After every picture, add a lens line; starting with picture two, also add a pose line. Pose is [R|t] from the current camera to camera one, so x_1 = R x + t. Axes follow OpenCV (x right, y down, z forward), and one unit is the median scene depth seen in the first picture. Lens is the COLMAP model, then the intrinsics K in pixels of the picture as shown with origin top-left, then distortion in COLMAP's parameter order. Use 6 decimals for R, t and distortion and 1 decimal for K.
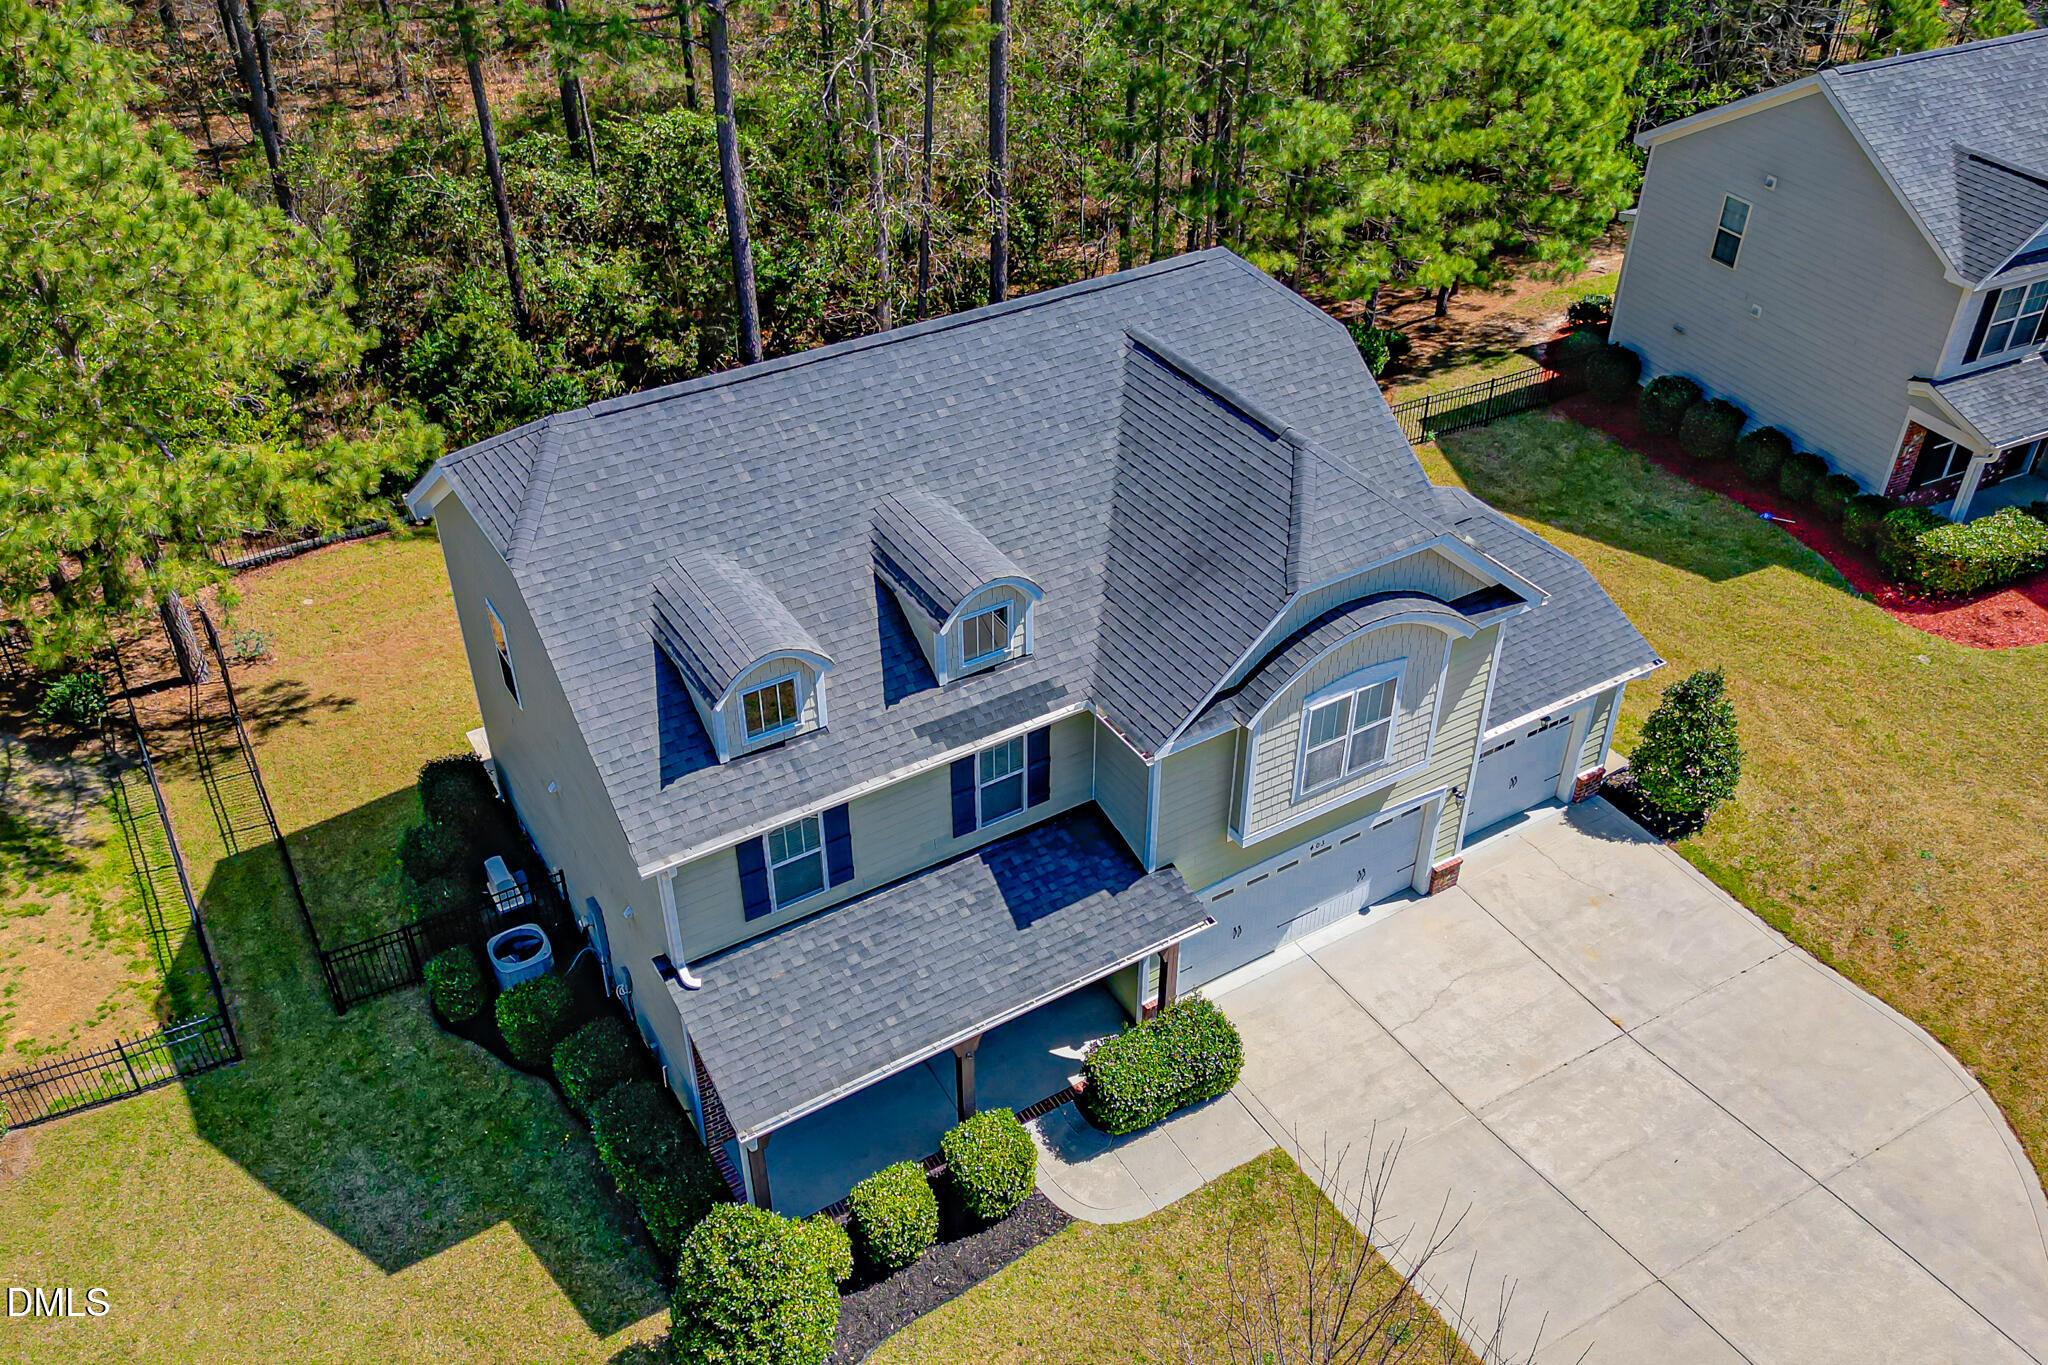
lens RADIAL K [[1716.5, 0, 1012.0], [0, 1716.5, 664.6], [0, 0, 1]] dist [0.068165, -0.082571]
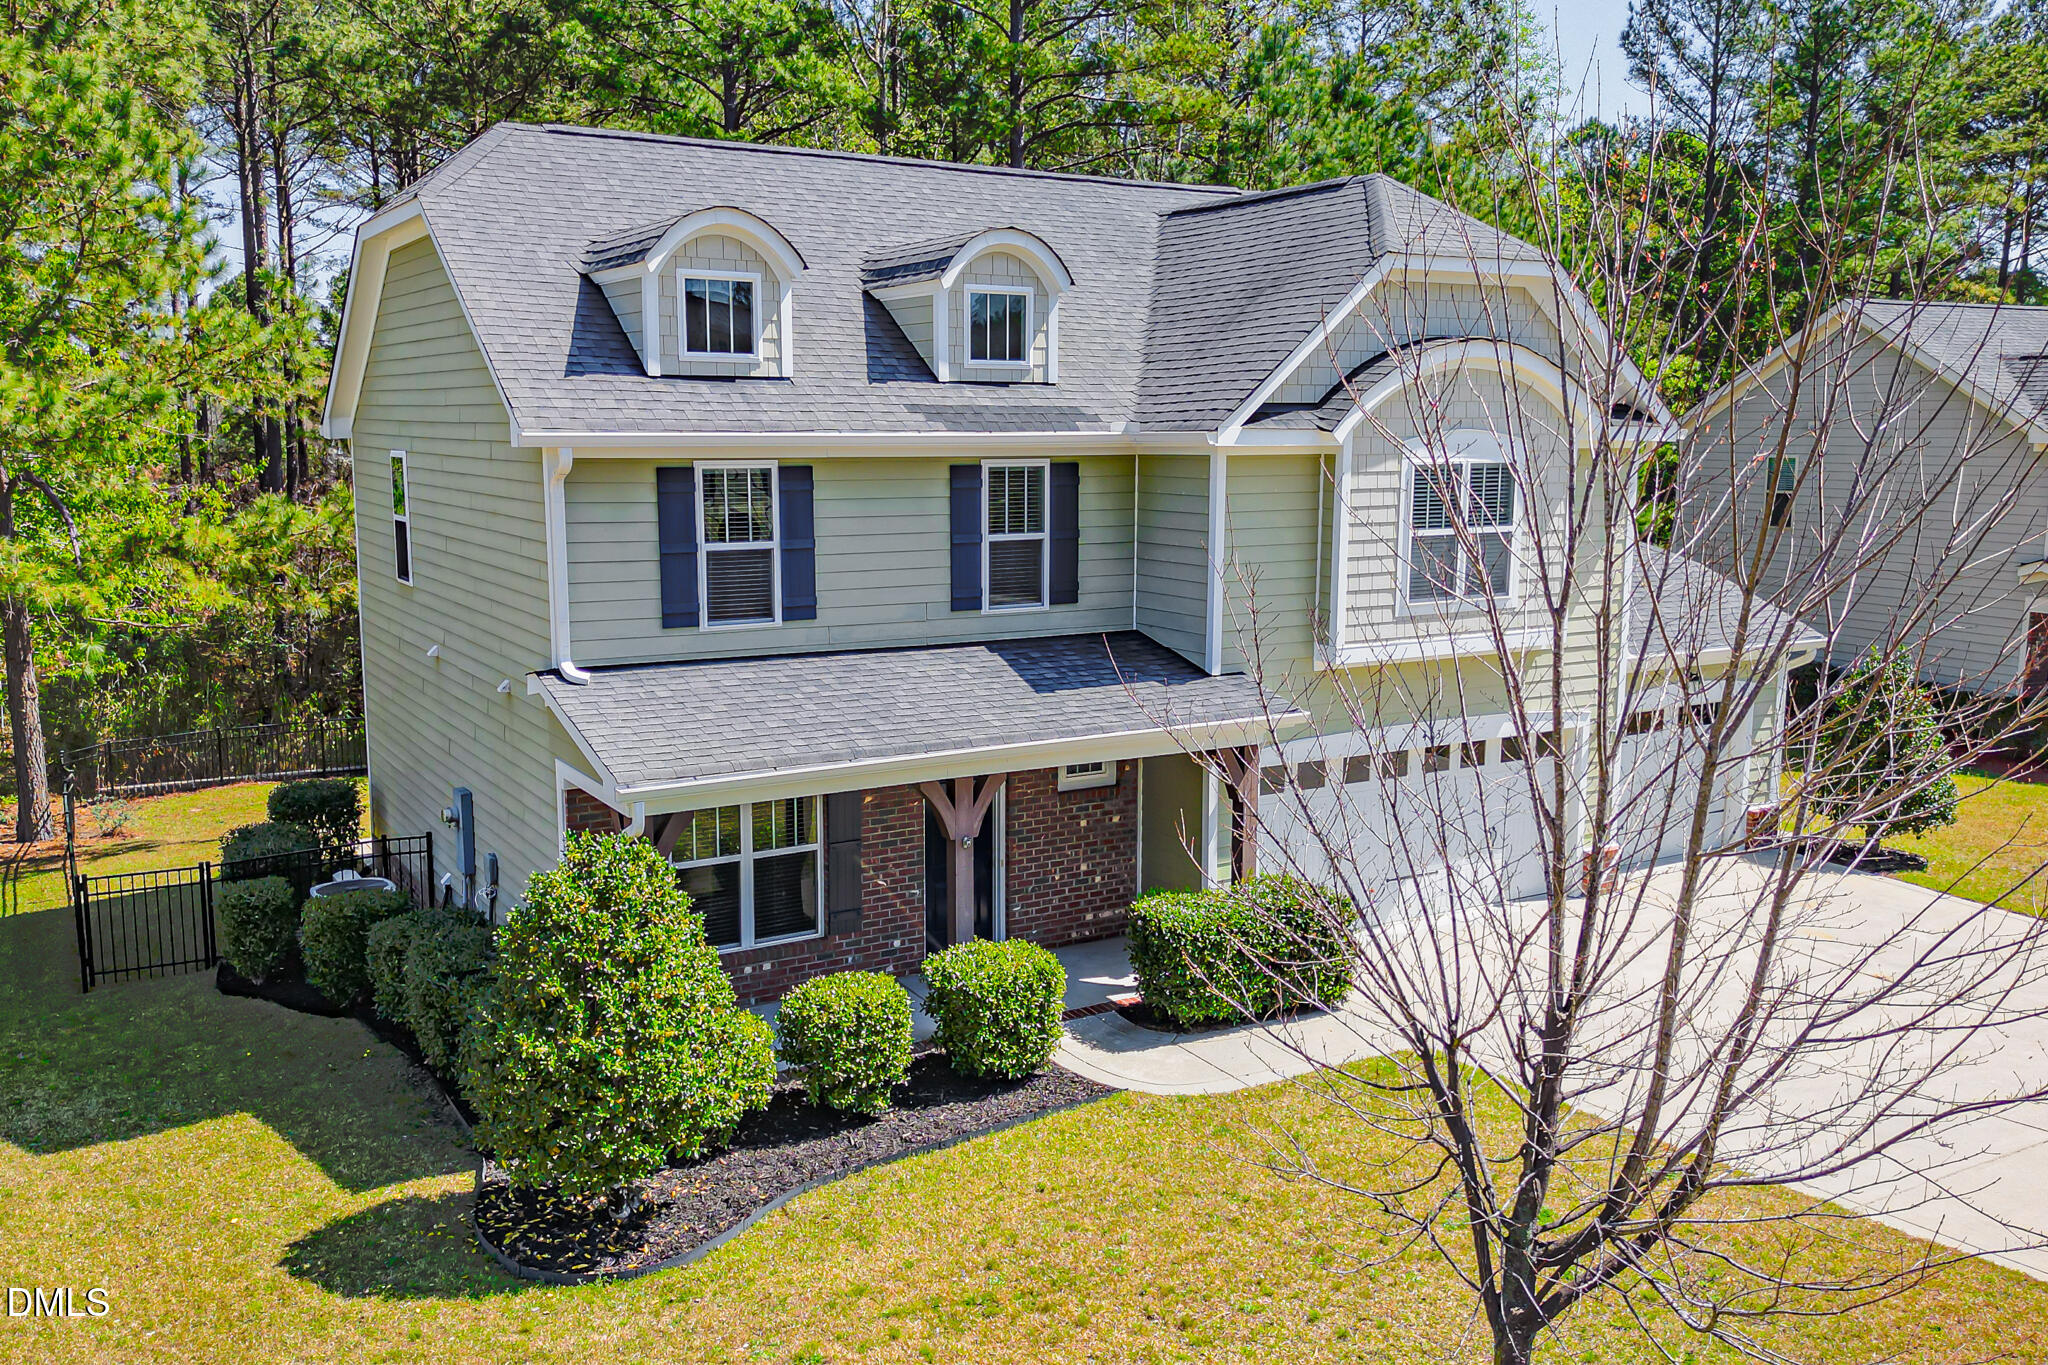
lens RADIAL K [[1716.5, 0, 1012.5], [0, 1716.5, 673.1], [0, 0, 1]] dist [0.068165, -0.082571]
pose [[0.999957, 0.007882, -0.004930, -0.003213], [-0.009270, 0.885935, -0.463717, 0.460247], [0.000713, 0.463743, 0.885970, 0.338335]]
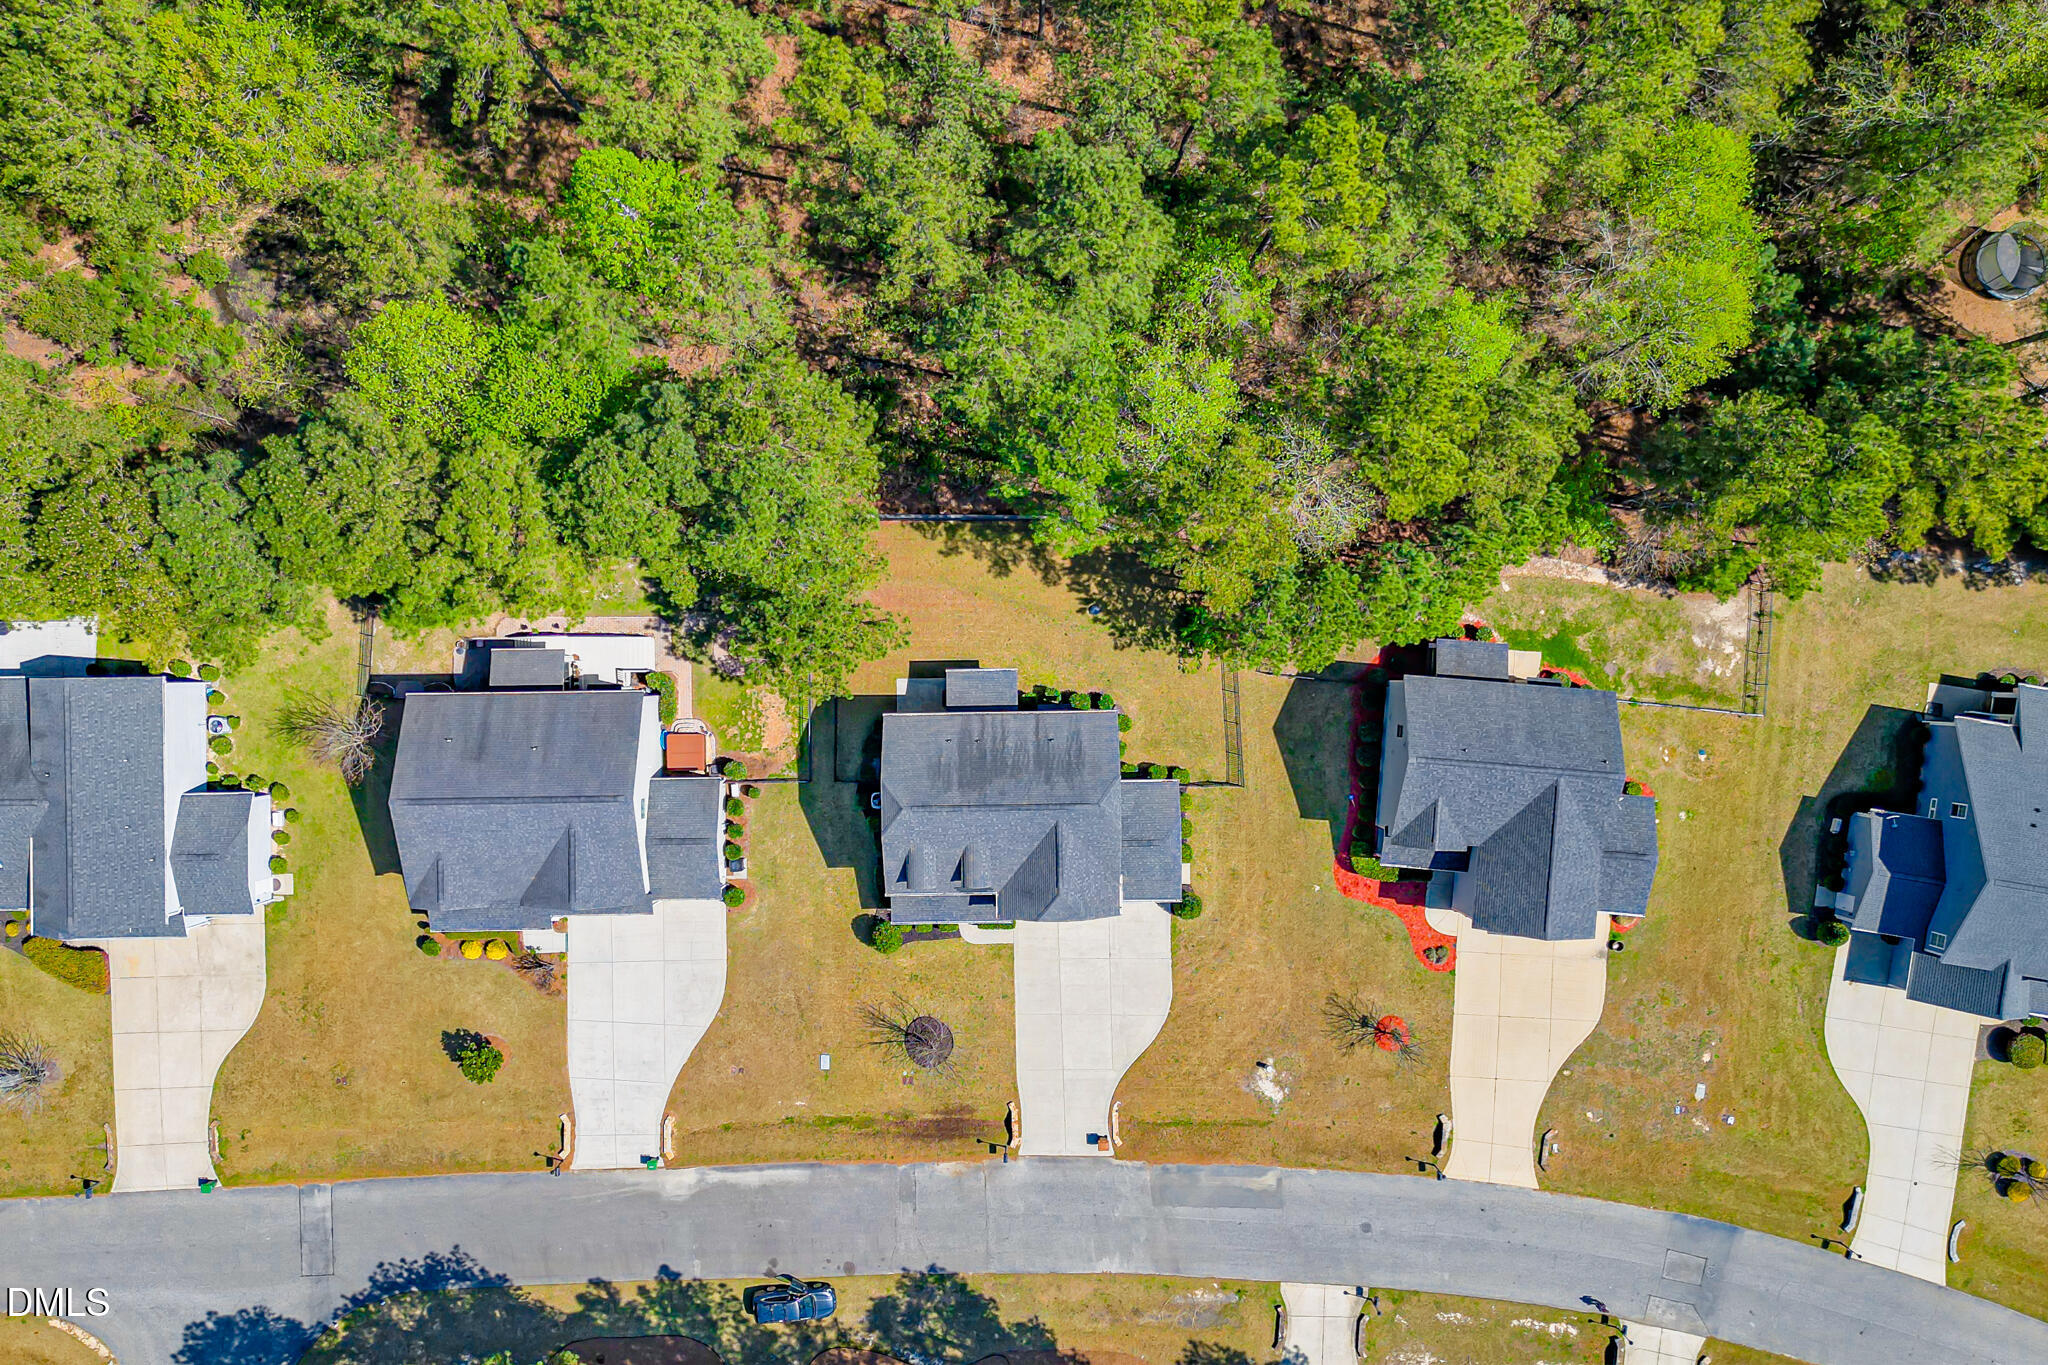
lens RADIAL K [[1716.5, 0, 1014.7], [0, 1716.5, 683.9], [0, 0, 1]] dist [0.068165, -0.082571]
pose [[0.863047, 0.505107, 0.004113, -0.185442], [-0.295693, 0.498599, 0.814840, -3.510071], [0.409531, -0.704462, 0.579671, -1.017919]]
